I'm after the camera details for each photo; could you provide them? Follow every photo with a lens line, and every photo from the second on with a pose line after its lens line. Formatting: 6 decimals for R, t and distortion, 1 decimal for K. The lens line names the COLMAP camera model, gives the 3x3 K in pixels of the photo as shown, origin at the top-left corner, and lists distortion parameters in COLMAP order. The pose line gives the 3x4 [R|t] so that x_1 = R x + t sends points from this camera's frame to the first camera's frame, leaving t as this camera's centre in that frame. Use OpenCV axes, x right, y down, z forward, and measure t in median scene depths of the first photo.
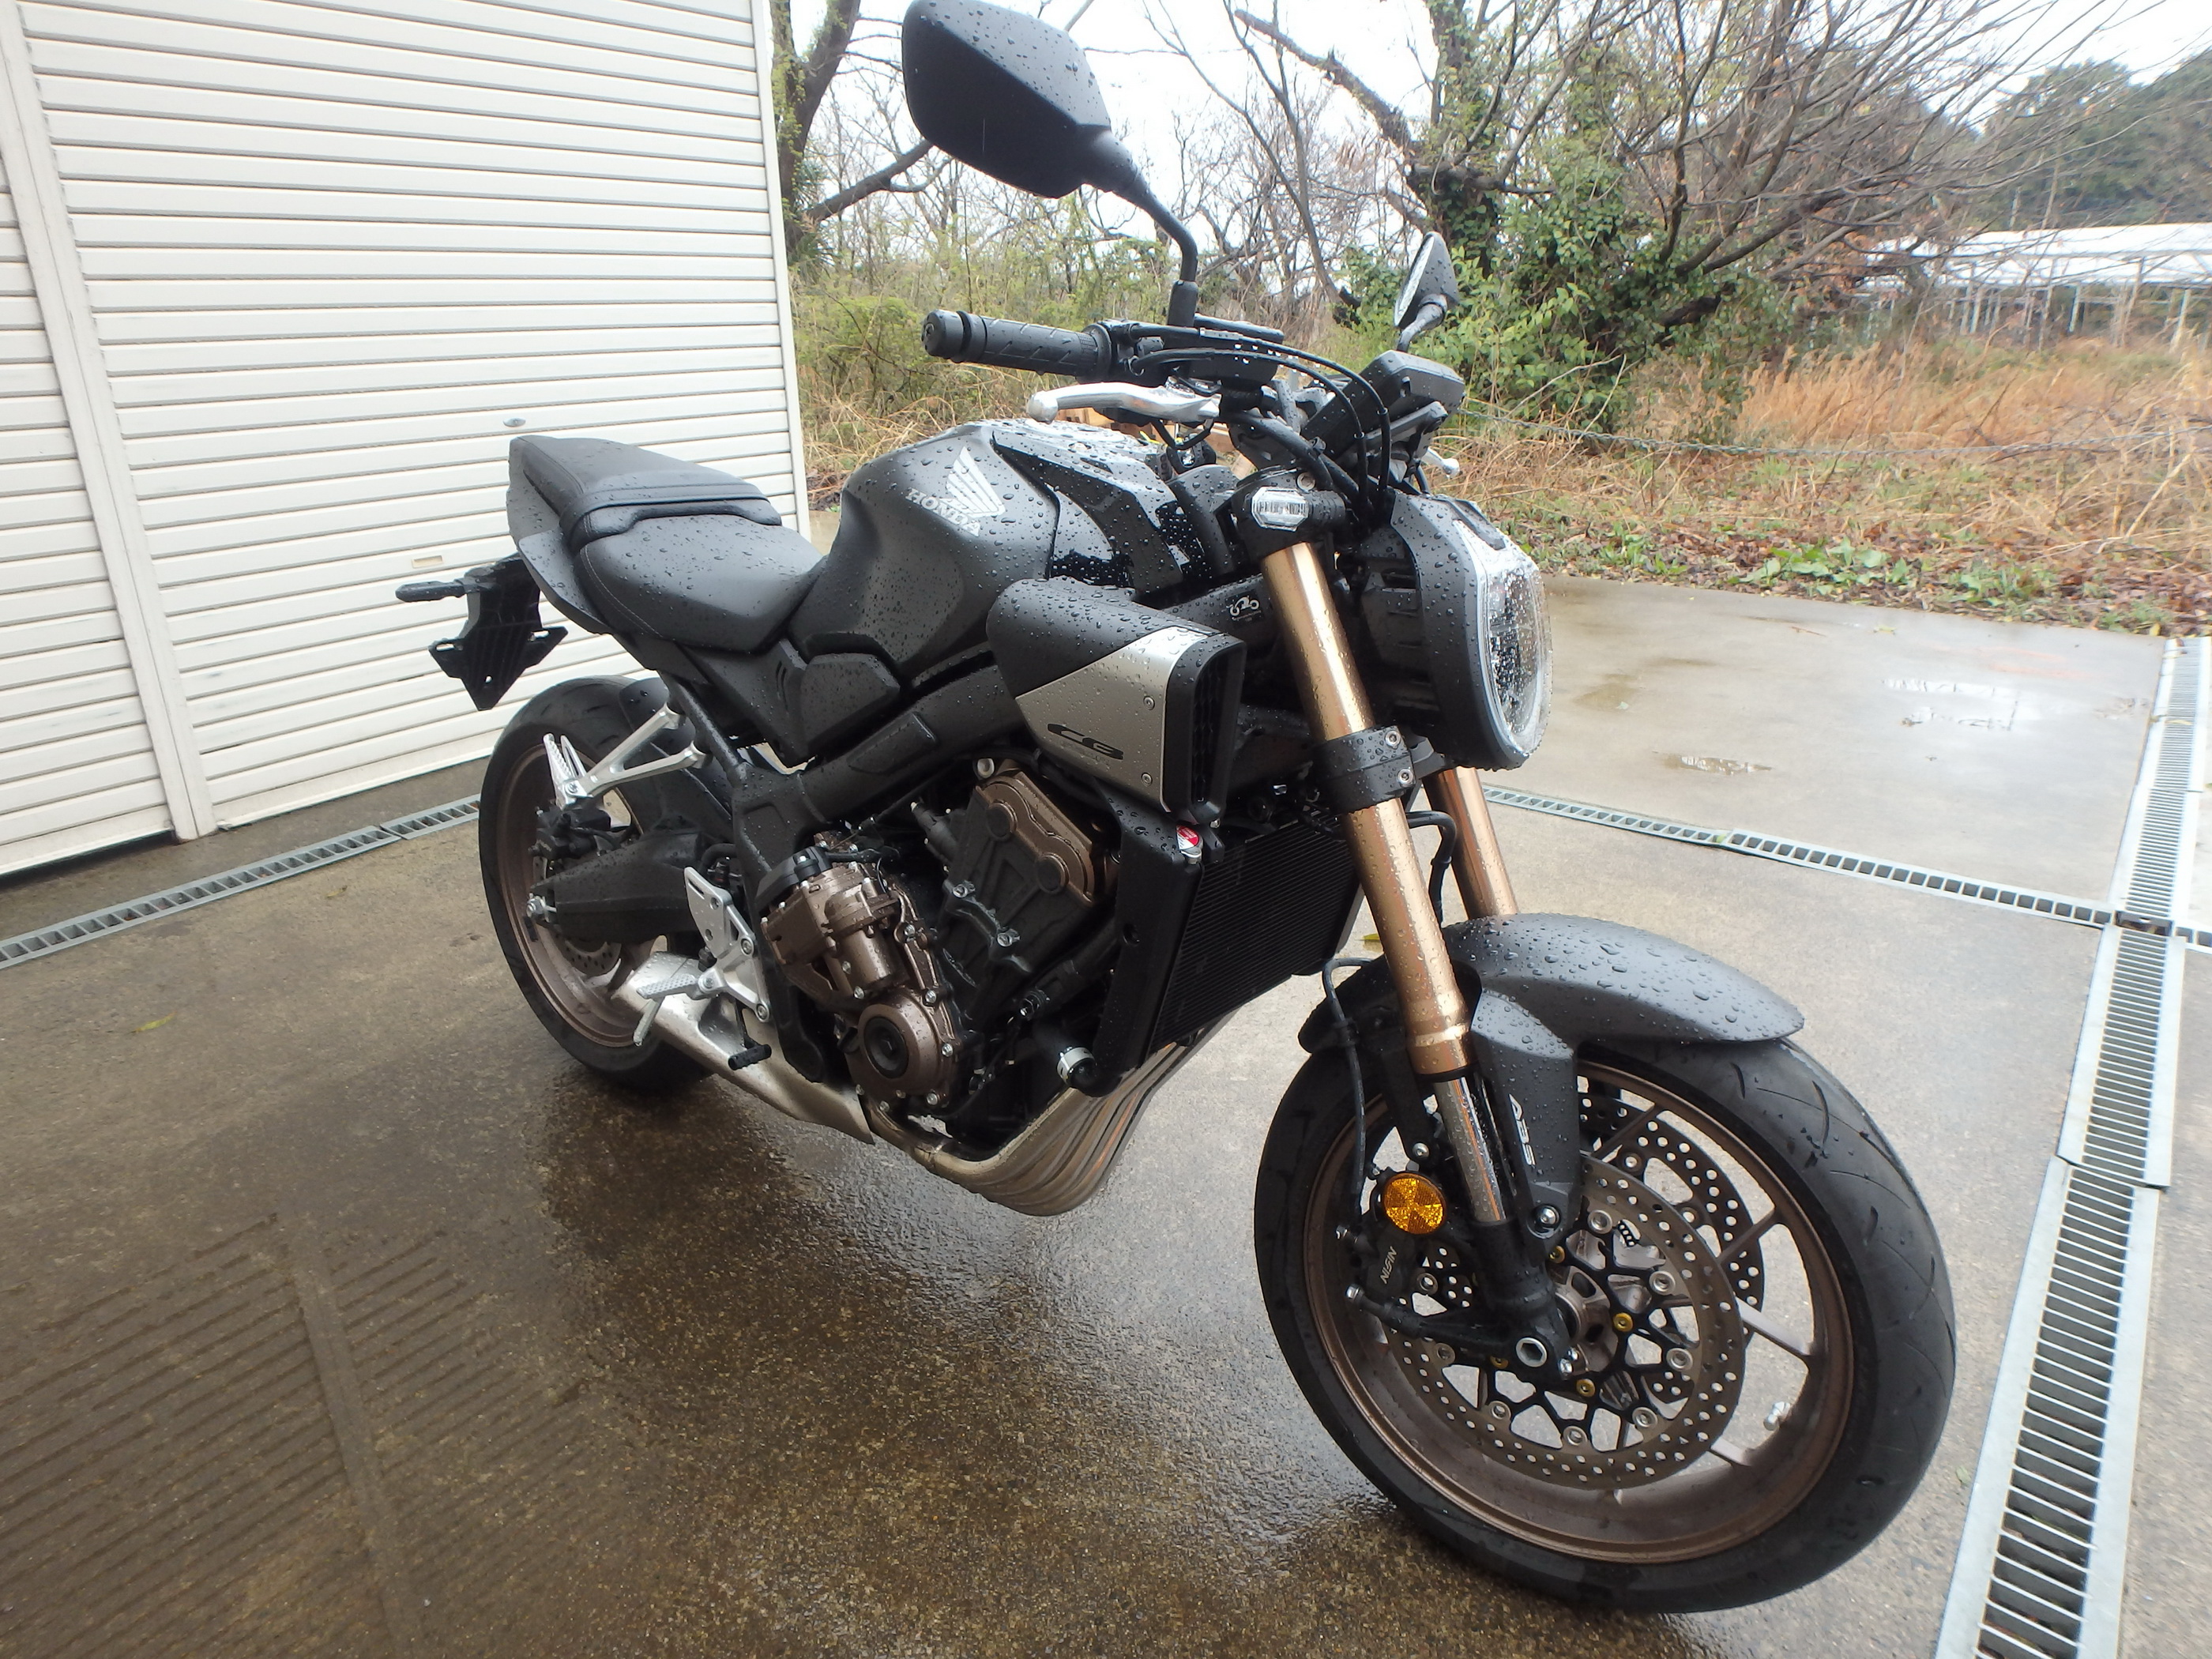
lens RADIAL K [[1352.3, 0, 1117.2], [0, 1352.3, 799.2], [0, 0, 1]] dist [-0.036732, 0.000374]
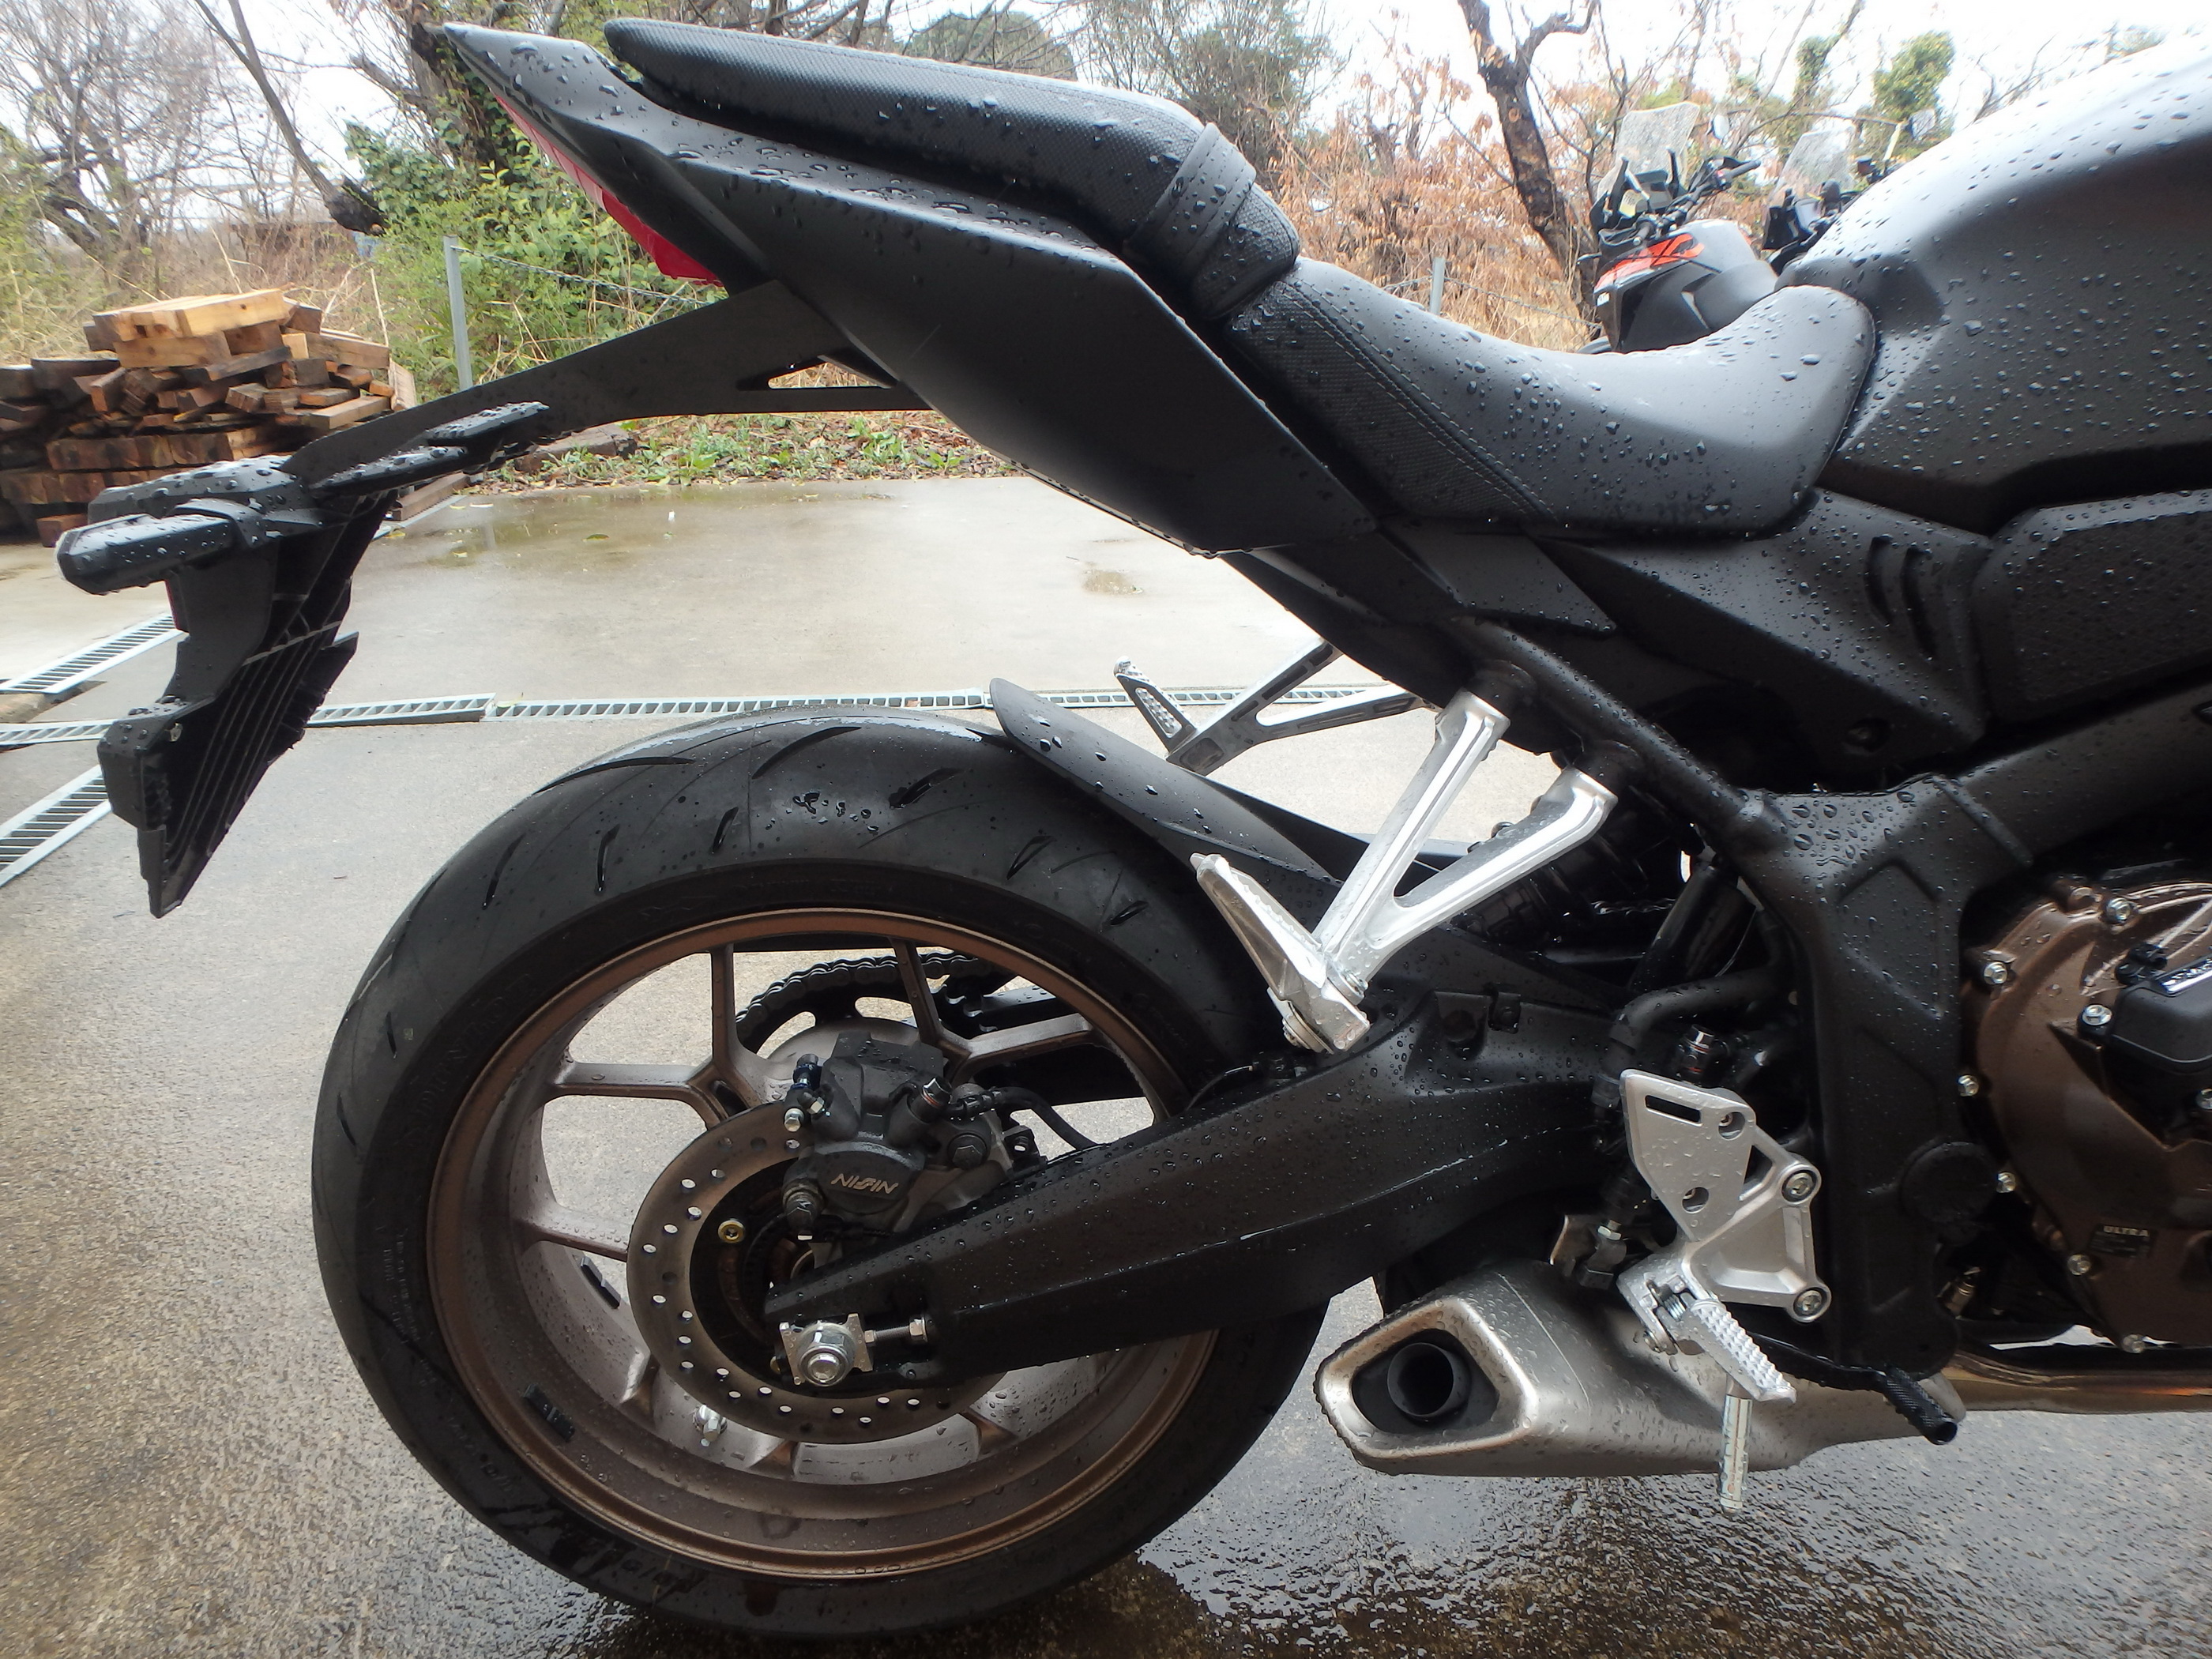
lens RADIAL K [[1372.5, 0, 1107.4], [0, 1372.5, 819.9], [0, 0, 1]] dist [-0.037578, 0.009260]
pose [[0.757596, -0.241511, 0.606400, -0.096563], [0.205887, 0.970021, 0.129109, -0.016316], [-0.619402, 0.027038, 0.784608, 0.107943]]
